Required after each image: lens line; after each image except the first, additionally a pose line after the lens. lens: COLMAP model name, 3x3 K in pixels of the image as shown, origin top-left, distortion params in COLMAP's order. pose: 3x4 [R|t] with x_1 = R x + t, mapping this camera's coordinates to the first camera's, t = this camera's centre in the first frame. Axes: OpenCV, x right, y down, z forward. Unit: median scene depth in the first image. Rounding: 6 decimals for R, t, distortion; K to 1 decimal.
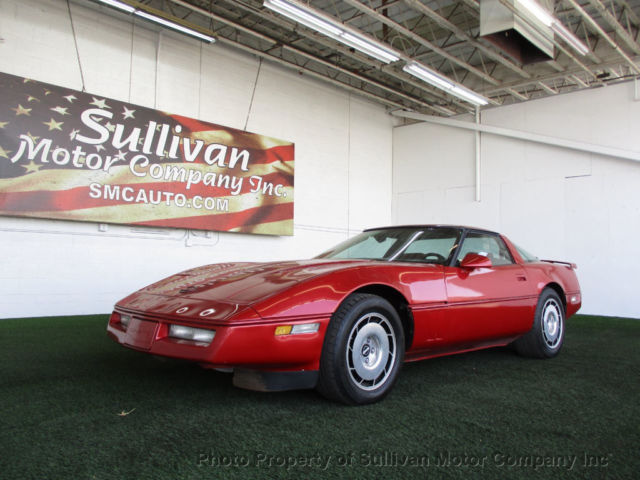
lens RADIAL K [[533.2, 0, 324.4], [0, 533.2, 236.4], [0, 0, 1]] dist [-0.028056, 0.011252]
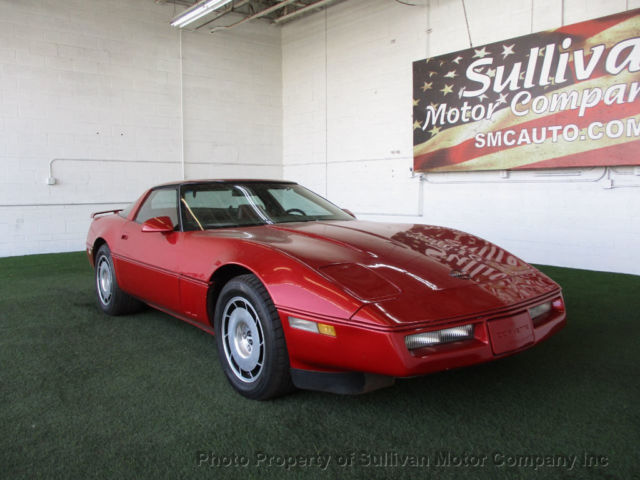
lens RADIAL K [[533.2, 0, 324.4], [0, 533.2, 236.4], [0, 0, 1]] dist [-0.028056, 0.011252]
pose [[-0.112057, 0.070297, -0.991212, 0.591791], [0.060069, 0.996150, 0.063856, 0.014720], [0.991885, -0.052385, -0.115848, 0.738653]]
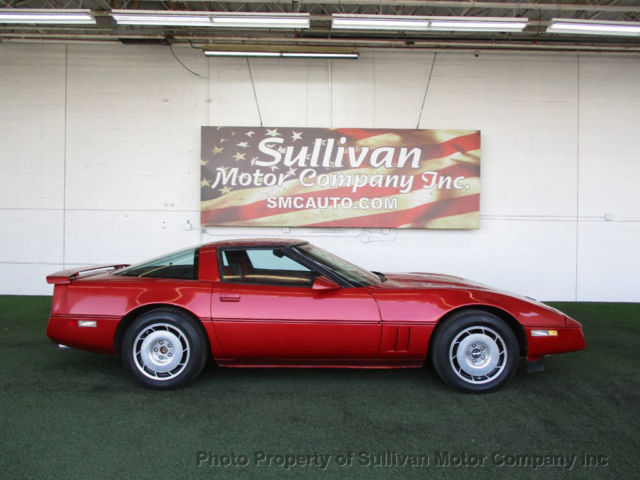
lens RADIAL K [[533.2, 0, 324.4], [0, 533.2, 236.4], [0, 0, 1]] dist [-0.028056, 0.011252]
pose [[0.703110, -0.004715, -0.711065, 0.520778], [0.042017, 0.998506, 0.034926, -0.040125], [0.709838, -0.054434, 0.702258, 0.167618]]
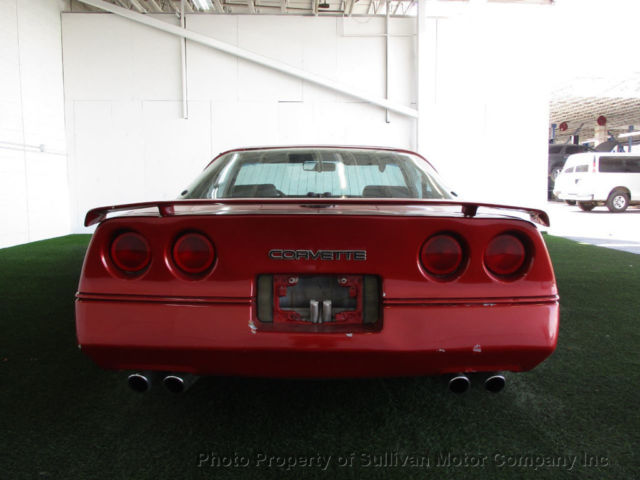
lens RADIAL K [[533.2, 0, 324.4], [0, 533.2, 236.4], [0, 0, 1]] dist [-0.028056, 0.011252]
pose [[0.687249, -0.087972, 0.721076, -0.300448], [-0.026857, 0.988884, 0.146242, -0.009076], [-0.725925, -0.119871, 0.677247, 0.268877]]
